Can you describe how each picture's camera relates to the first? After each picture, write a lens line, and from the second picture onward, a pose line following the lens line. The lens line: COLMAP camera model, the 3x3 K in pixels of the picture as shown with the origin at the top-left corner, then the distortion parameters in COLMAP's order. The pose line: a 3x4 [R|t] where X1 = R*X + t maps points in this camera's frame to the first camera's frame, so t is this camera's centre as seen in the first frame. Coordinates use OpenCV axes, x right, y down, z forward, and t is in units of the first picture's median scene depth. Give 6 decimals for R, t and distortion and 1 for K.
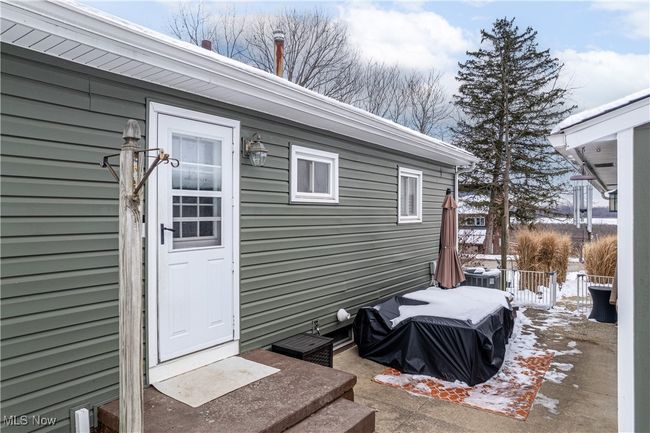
lens RADIAL K [[425.9, 0, 325.0], [0, 425.9, 216.5], [0, 0, 1]] dist [-0.003489, -0.000823]
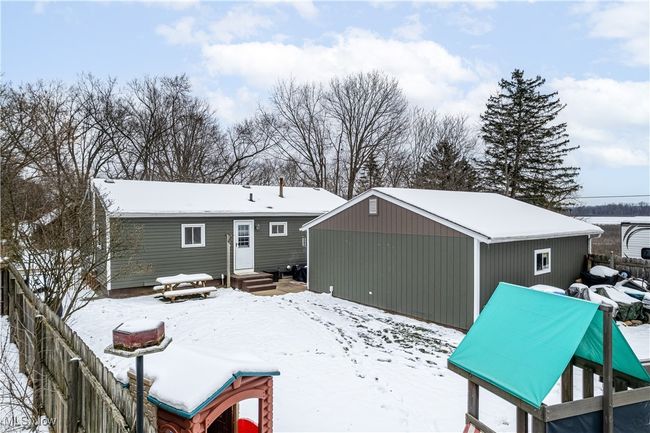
lens RADIAL K [[425.9, 0, 325.0], [0, 425.9, 216.5], [0, 0, 1]] dist [-0.003489, -0.000823]
pose [[0.959100, -0.000756, -0.283068, 1.533433], [0.002604, 0.999978, 0.006150, -0.242624], [0.283057, -0.006636, 0.959080, -2.652381]]
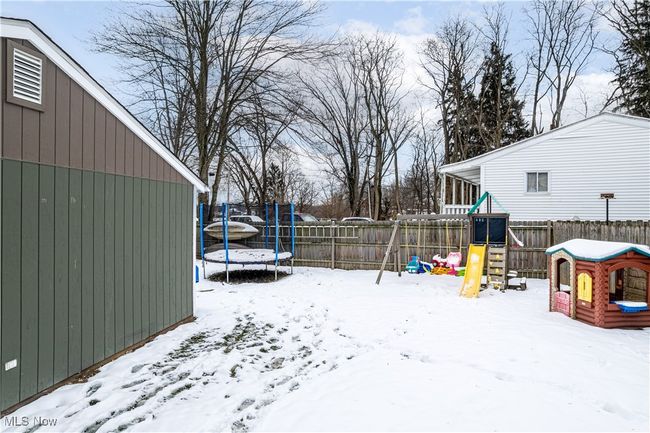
lens RADIAL K [[425.9, 0, 325.0], [0, 425.9, 216.5], [0, 0, 1]] dist [-0.003489, -0.000823]
pose [[-0.476355, -0.002902, 0.879248, -1.161213], [0.004366, 0.999974, 0.005666, 0.163324], [-0.879242, 0.006537, -0.476331, 1.981769]]
